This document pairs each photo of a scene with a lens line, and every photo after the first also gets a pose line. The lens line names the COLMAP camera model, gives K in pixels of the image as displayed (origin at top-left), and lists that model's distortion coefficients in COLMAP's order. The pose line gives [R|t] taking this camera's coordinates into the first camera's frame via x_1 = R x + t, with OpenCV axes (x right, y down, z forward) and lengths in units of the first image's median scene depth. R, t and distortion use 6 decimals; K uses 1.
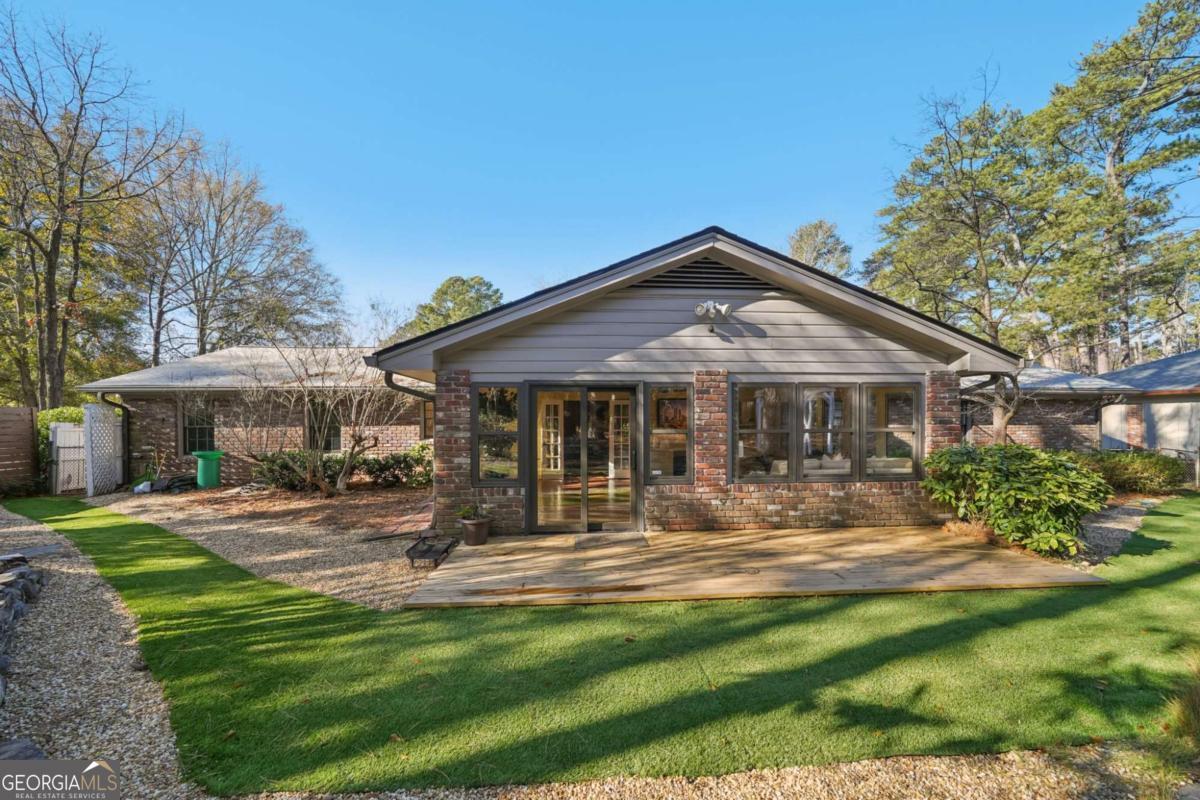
lens RADIAL K [[431.2, 0, 595.4], [0, 431.2, 415.9], [0, 0, 1]] dist [-0.011513, -0.000104]
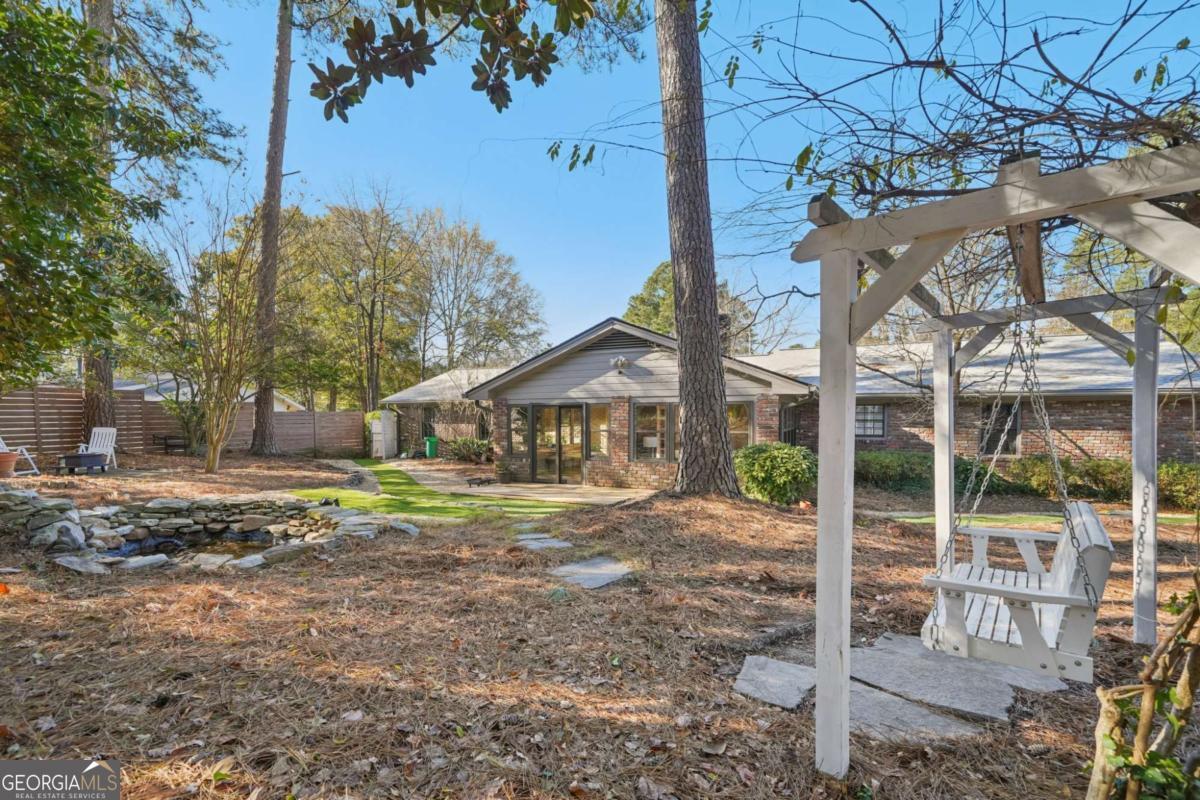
lens RADIAL K [[524.5, 0, 600.0], [0, 524.5, 414.1], [0, 0, 1]] dist [0.000764, 0.000081]
pose [[0.872698, 0.002707, -0.488253, 0.759442], [0.003909, 0.999914, 0.012529, -0.036973], [0.488245, -0.012843, 0.872612, -0.545837]]
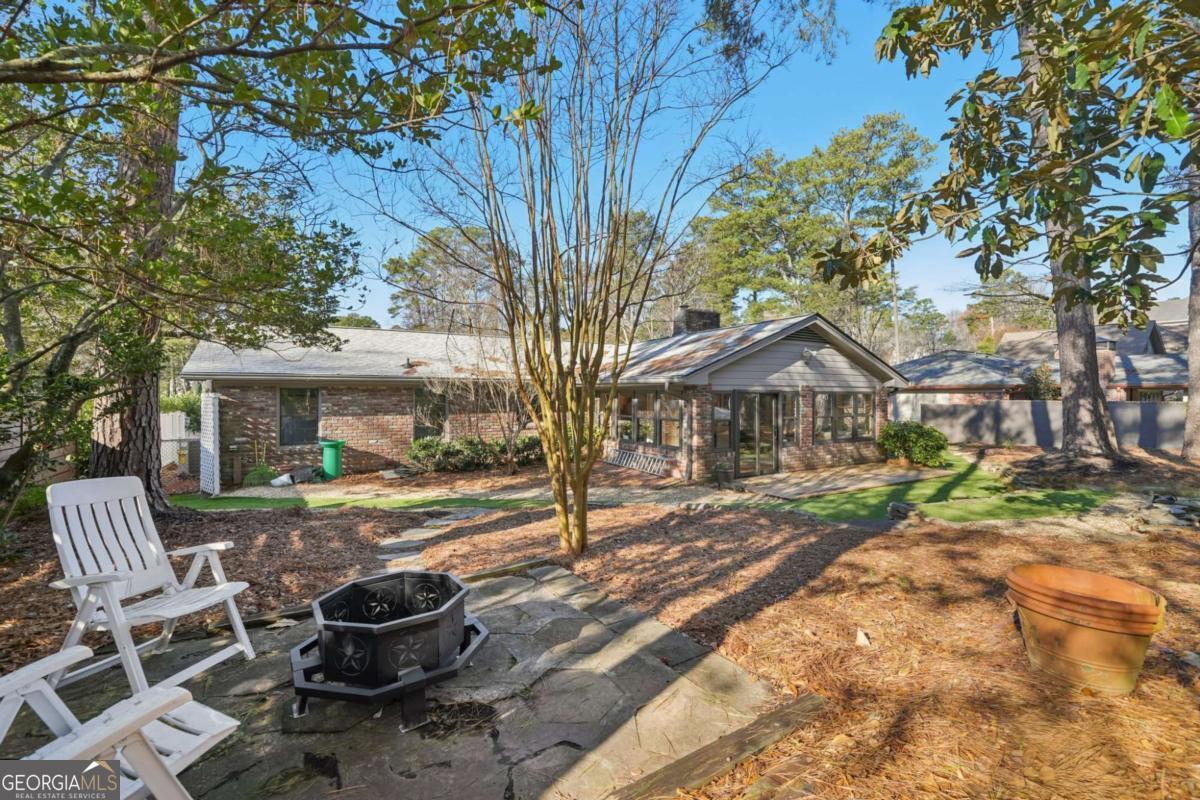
lens RADIAL K [[524.5, 0, 600.0], [0, 524.5, 414.1], [0, 0, 1]] dist [0.000764, 0.000081]
pose [[0.893762, -0.006895, 0.448488, -0.961756], [-0.011469, 0.999204, 0.038219, -0.036100], [-0.448395, -0.039303, 0.892971, -0.397336]]
